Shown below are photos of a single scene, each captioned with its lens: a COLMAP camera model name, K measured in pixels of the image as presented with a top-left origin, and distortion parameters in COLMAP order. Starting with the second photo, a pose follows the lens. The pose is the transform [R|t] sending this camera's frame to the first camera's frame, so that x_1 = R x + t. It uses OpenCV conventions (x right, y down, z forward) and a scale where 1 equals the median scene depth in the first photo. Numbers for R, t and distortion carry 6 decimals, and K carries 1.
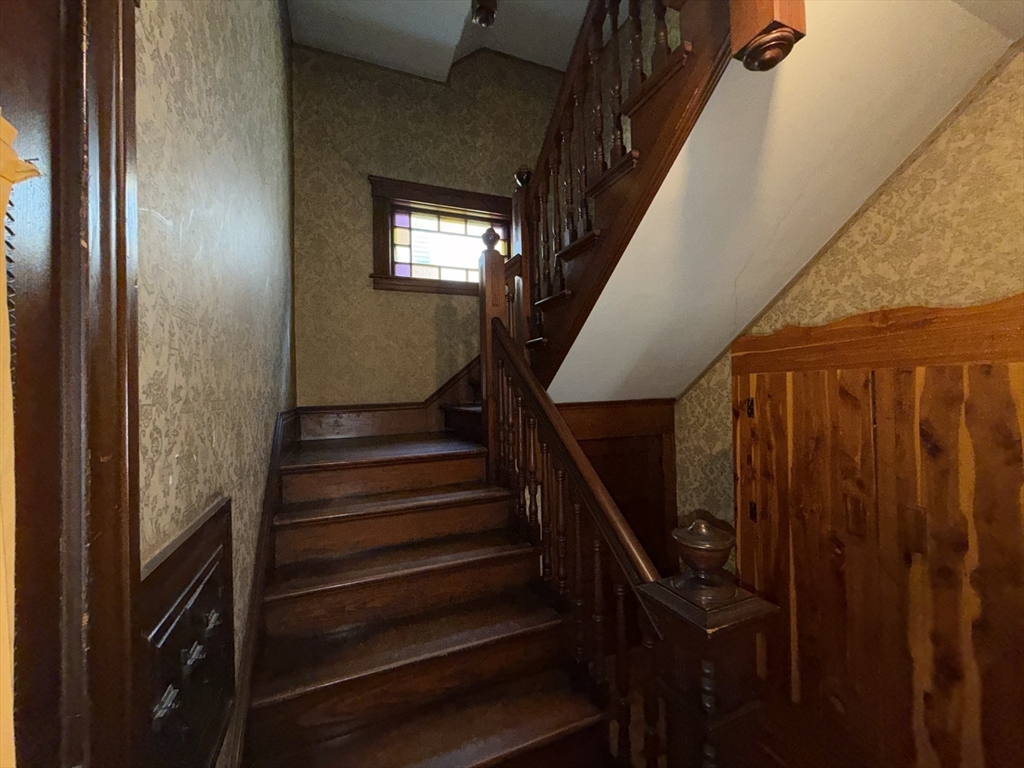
lens RADIAL K [[410.4, 0, 510.2], [0, 410.4, 384.8], [0, 0, 1]] dist [-0.001384, 0.000732]
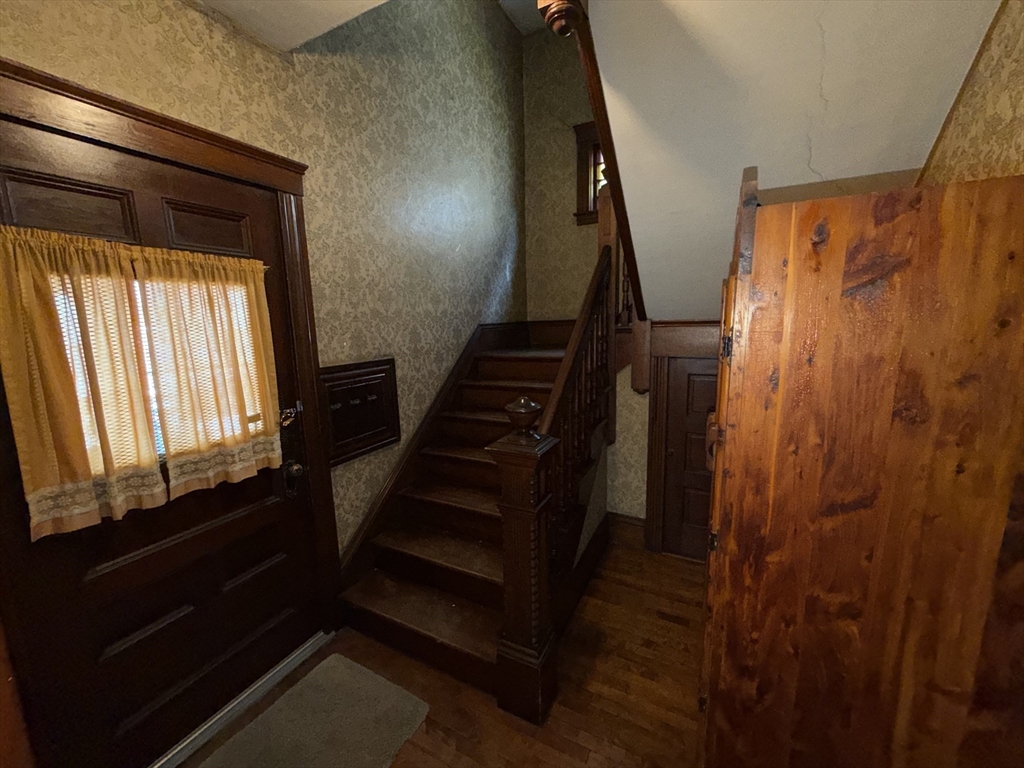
lens RADIAL K [[410.4, 0, 508.4], [0, 410.4, 385.6], [0, 0, 1]] dist [-0.001384, 0.000732]
pose [[0.644994, 0.128648, -0.753281, 0.533019], [0.028139, 0.981061, 0.191643, -0.003032], [0.763669, -0.144805, 0.629159, -0.008767]]
